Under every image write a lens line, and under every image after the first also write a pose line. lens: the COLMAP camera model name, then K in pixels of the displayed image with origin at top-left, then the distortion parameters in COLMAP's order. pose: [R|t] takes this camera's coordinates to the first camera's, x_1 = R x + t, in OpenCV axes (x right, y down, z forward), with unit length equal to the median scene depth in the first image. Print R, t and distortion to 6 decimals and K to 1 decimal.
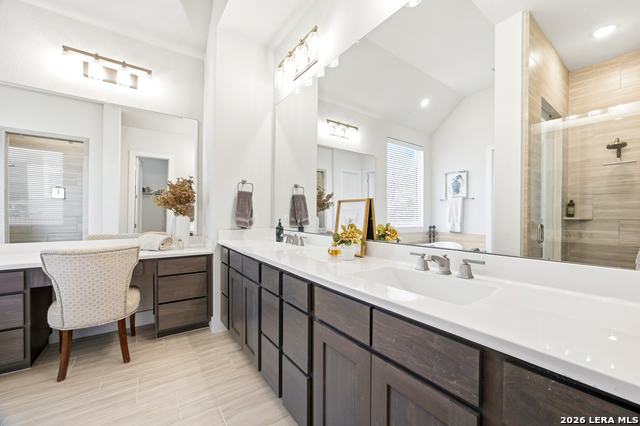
lens RADIAL K [[251.9, 0, 317.6], [0, 251.9, 216.3], [0, 0, 1]] dist [-0.010500, 0.001588]
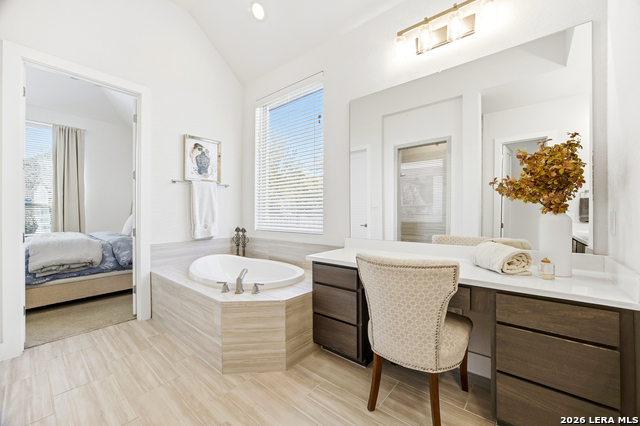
lens RADIAL K [[251.9, 0, 314.2], [0, 251.9, 214.7], [0, 0, 1]] dist [-0.010500, 0.001588]
pose [[0.255117, -0.005164, -0.966896, -0.181462], [0.007911, 0.999963, -0.003254, -0.000936], [0.966878, -0.006819, 0.255148, 0.428678]]
